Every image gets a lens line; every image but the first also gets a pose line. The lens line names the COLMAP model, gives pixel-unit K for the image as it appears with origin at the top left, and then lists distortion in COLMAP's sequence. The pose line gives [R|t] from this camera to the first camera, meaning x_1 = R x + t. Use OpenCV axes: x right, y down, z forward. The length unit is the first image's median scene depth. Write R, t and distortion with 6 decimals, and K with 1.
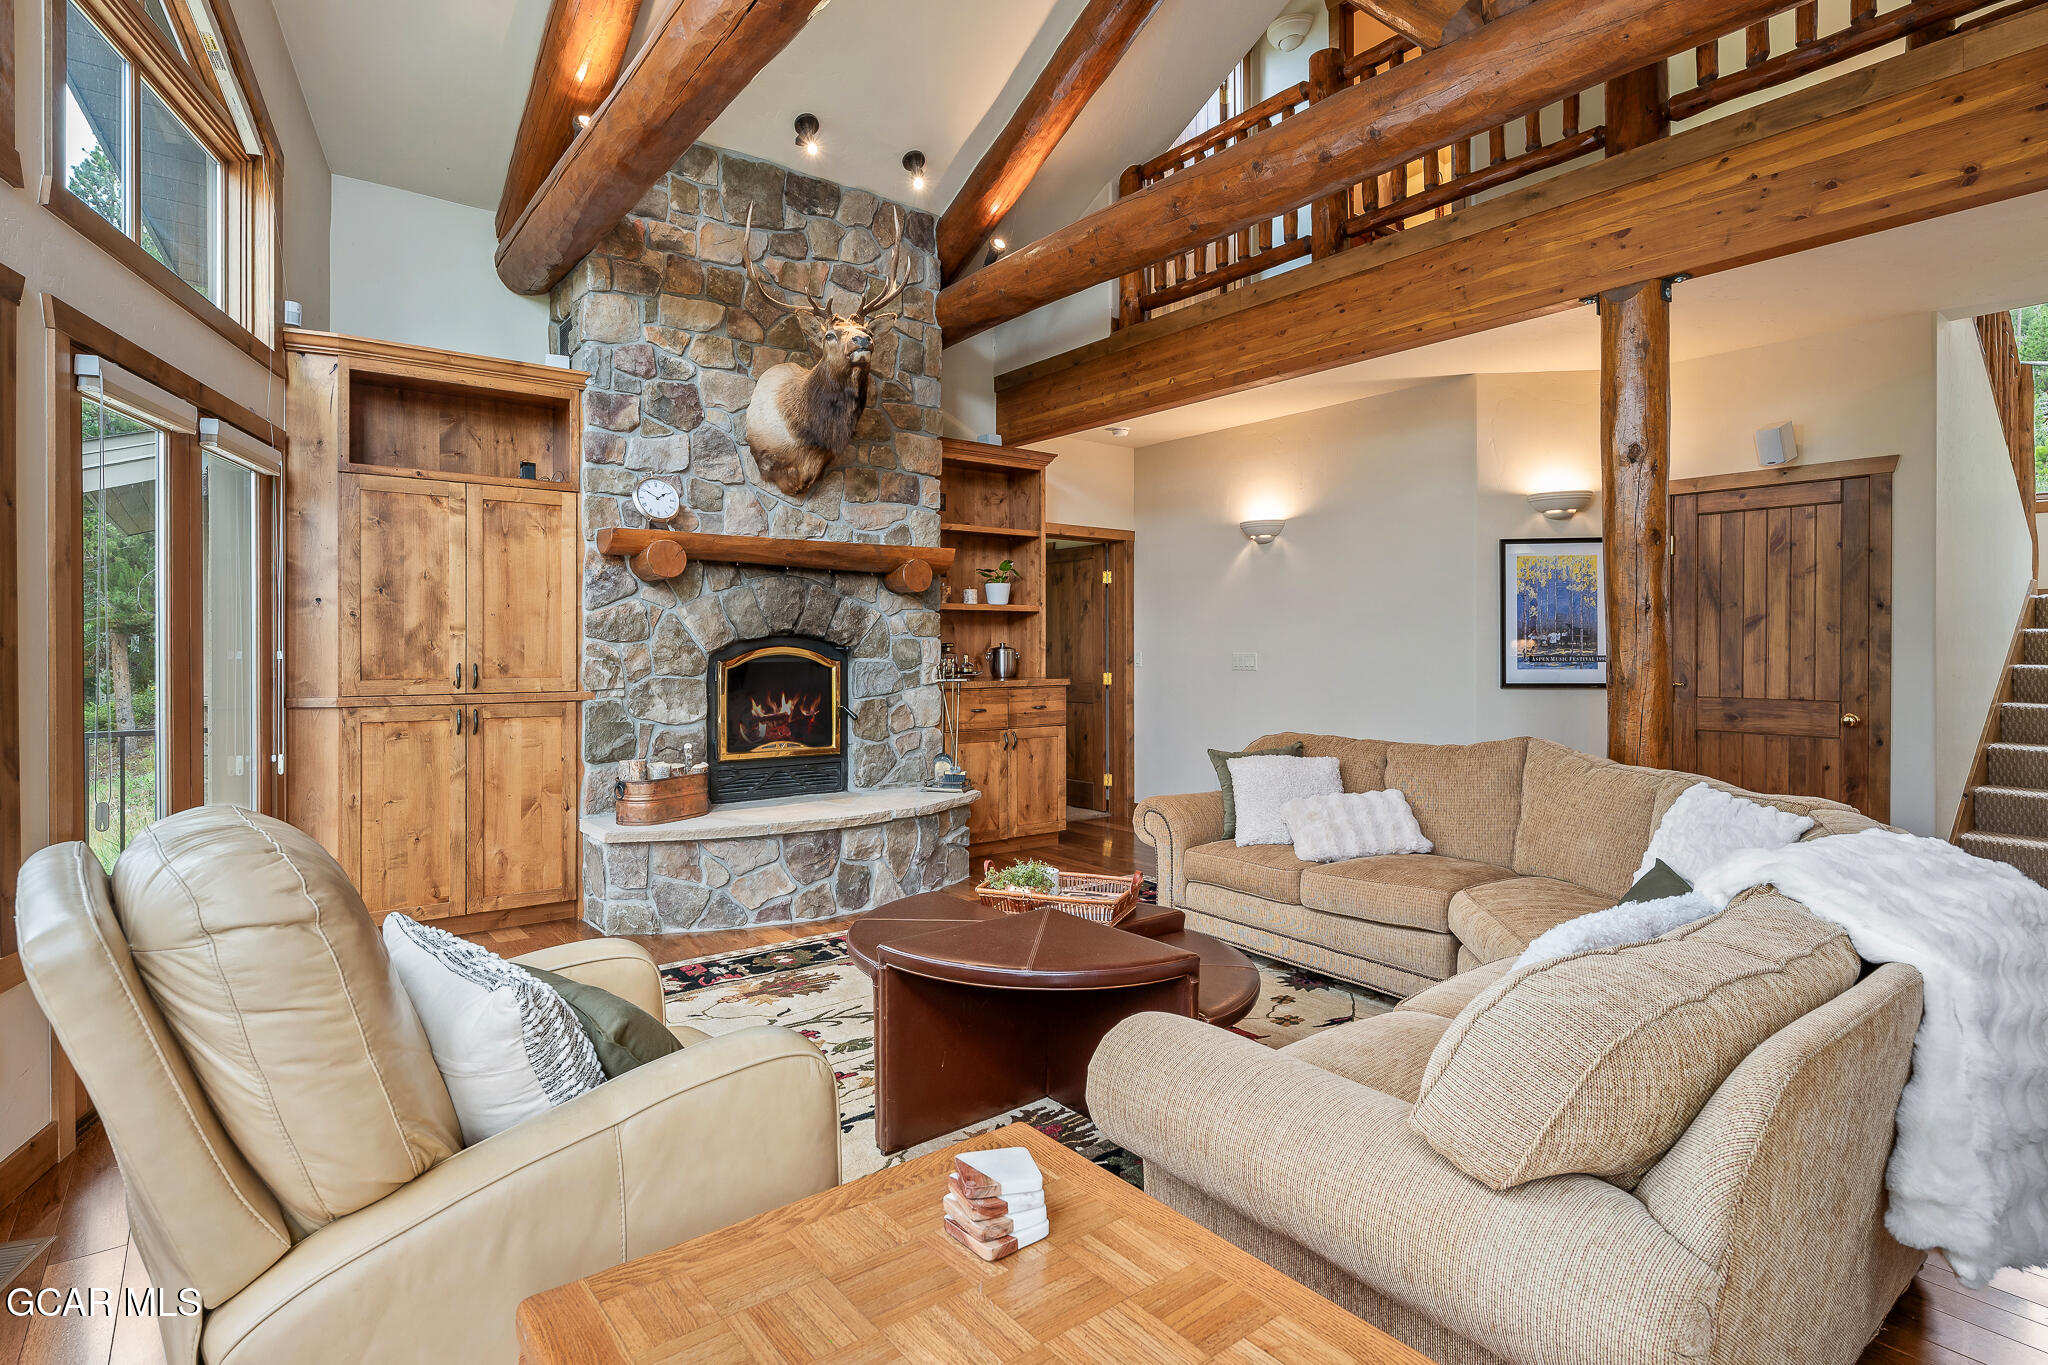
lens RADIAL K [[1016.1, 0, 1020.1], [0, 1016.1, 637.2], [0, 0, 1]] dist [0.002802, 0.000136]
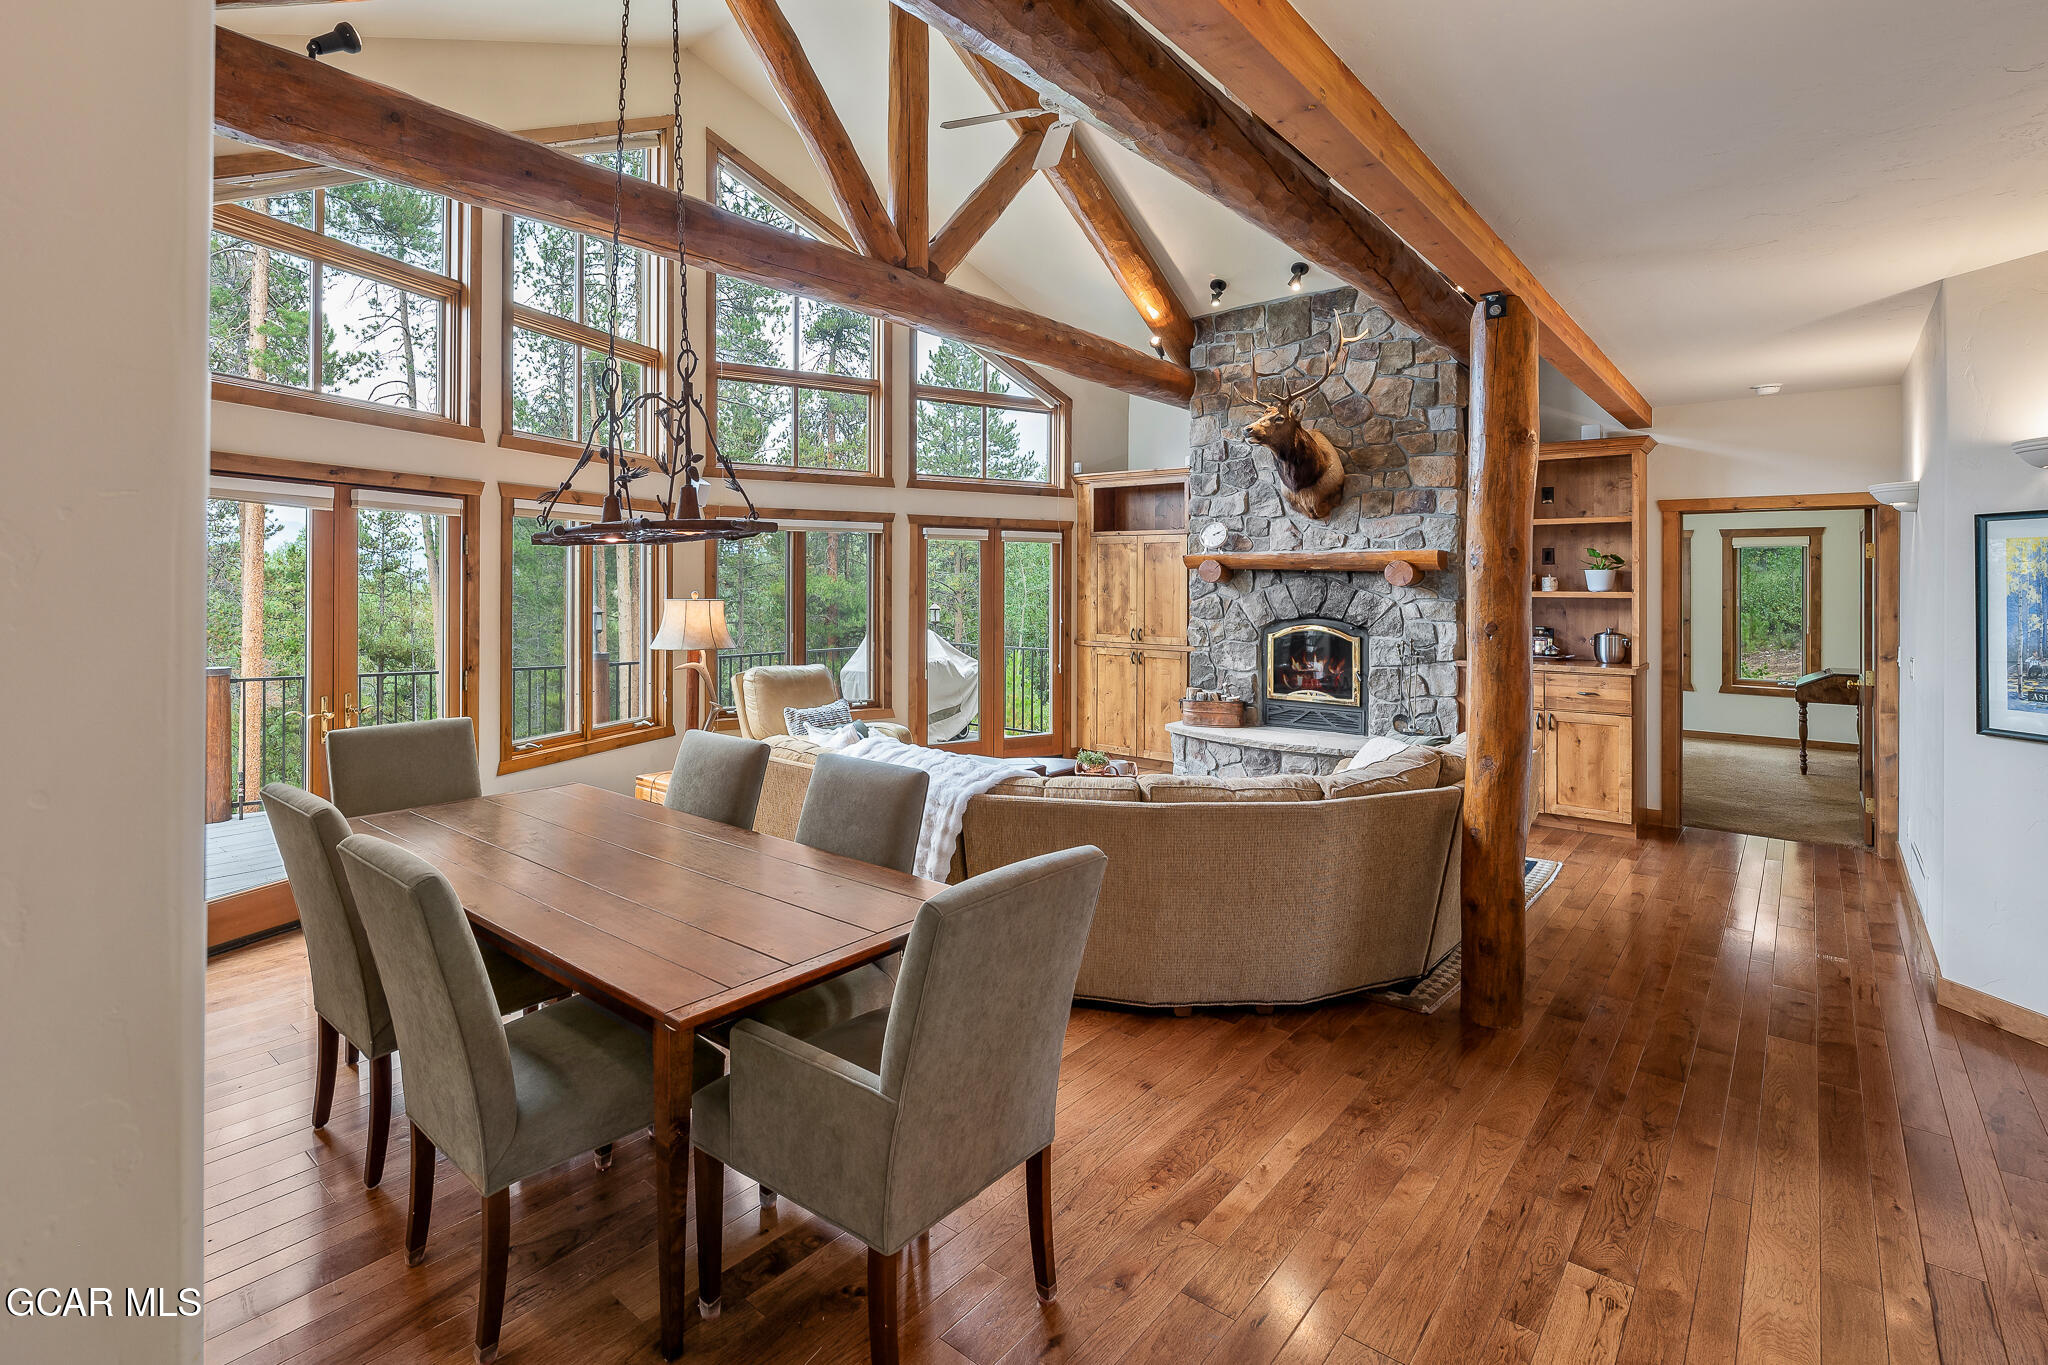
lens RADIAL K [[974.2, 0, 981.9], [0, 974.2, 574.1], [0, 0, 1]] dist [0.001462, 0.000160]
pose [[0.245368, -0.005474, -0.969415, 1.087348], [-0.000877, 0.999982, -0.005868, -0.060433], [0.969430, 0.002290, 0.245359, 0.228115]]
